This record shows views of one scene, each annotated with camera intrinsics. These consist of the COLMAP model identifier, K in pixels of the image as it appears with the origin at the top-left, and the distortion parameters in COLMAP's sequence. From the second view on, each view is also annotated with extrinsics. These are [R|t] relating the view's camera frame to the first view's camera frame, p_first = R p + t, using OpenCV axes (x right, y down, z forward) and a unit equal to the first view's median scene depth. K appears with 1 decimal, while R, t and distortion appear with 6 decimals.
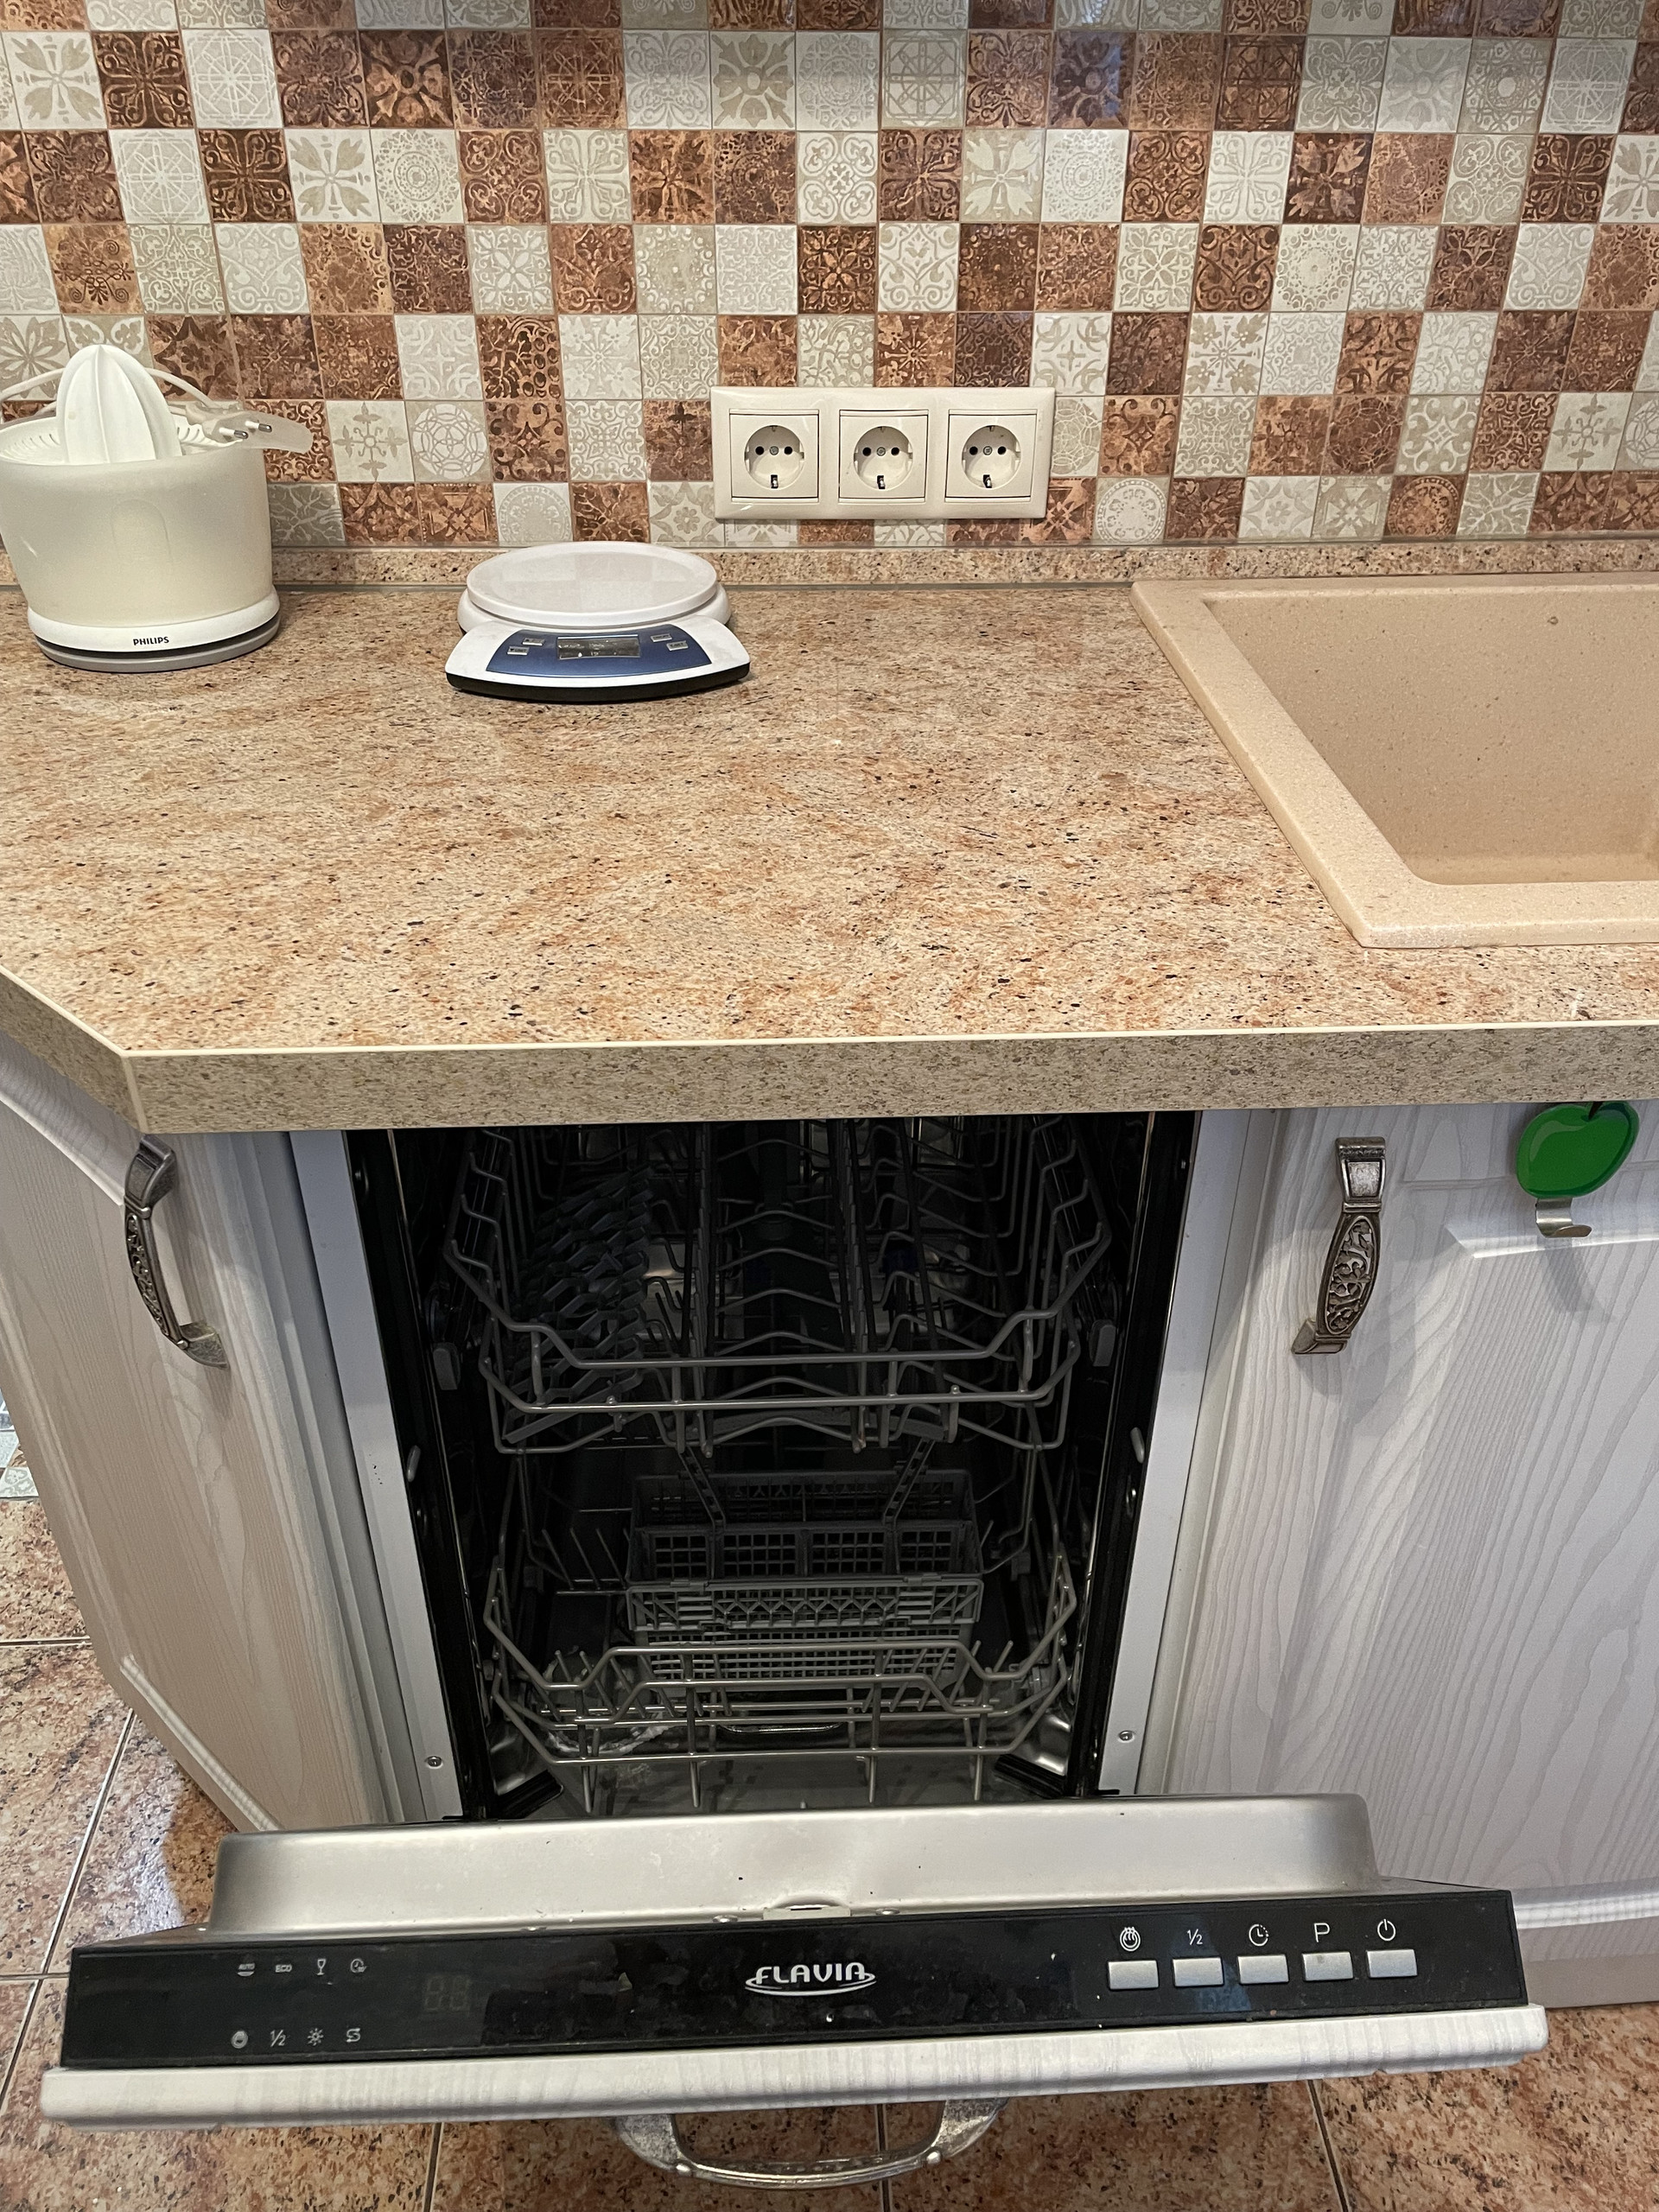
lens RADIAL K [[1664.6, 0, 816.7], [0, 1664.6, 1093.1], [0, 0, 1]] dist [0.071859, -0.092488]
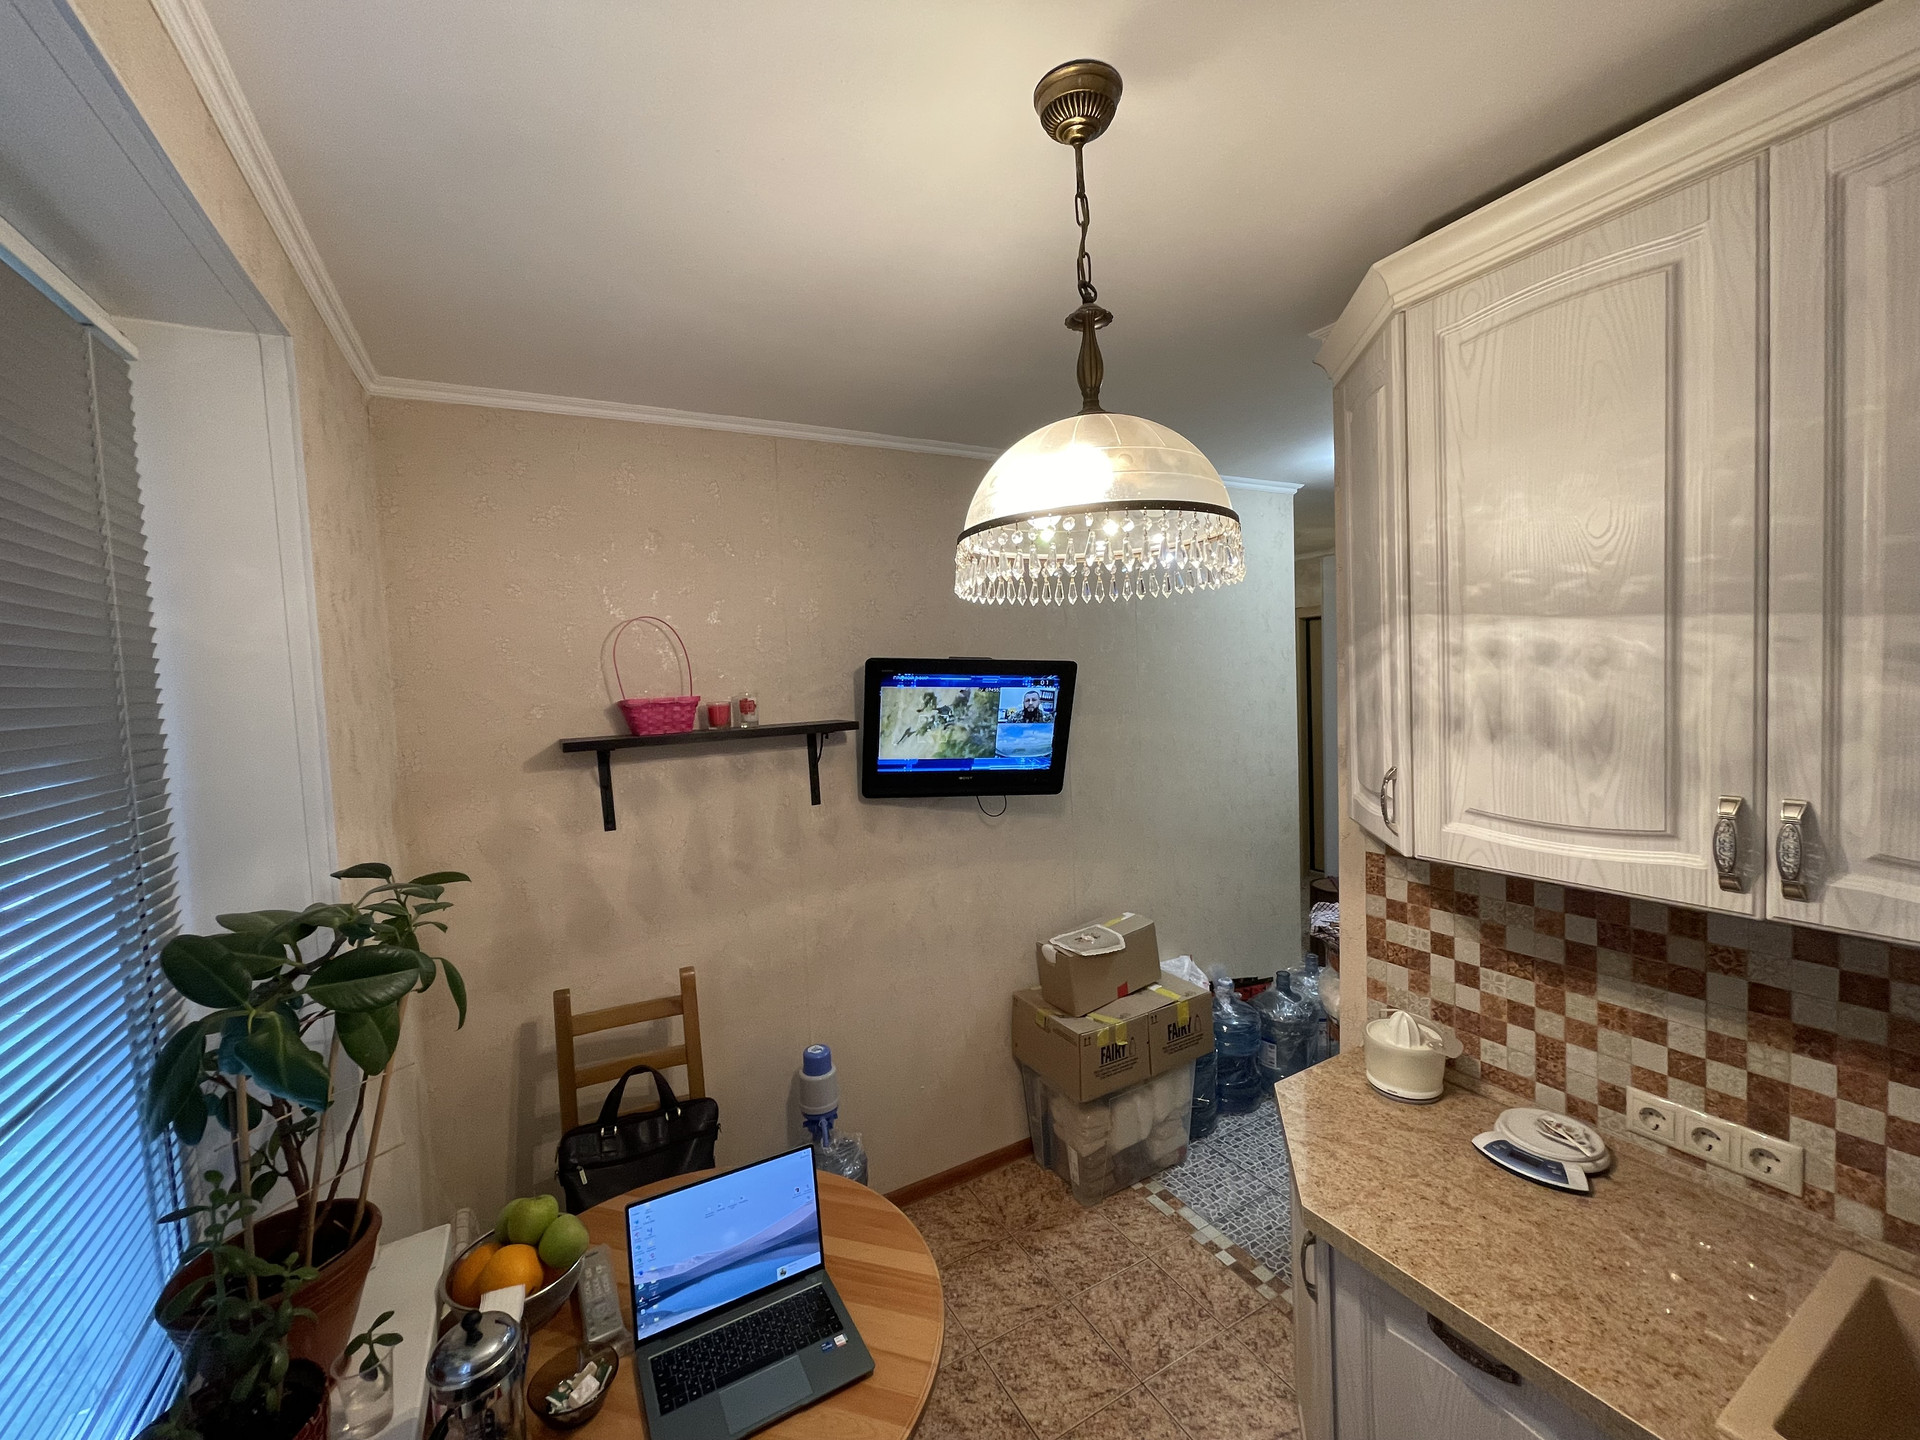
lens RADIAL K [[782.0, 0, 957.7], [0, 782.0, 720.0], [0, 0, 1]] dist [0.001203, -0.002551]
pose [[0.440462, 0.028125, -0.897331, 0.618187], [-0.448963, 0.872451, -0.193032, -0.205983], [0.777448, 0.487892, 0.396909, -0.705665]]
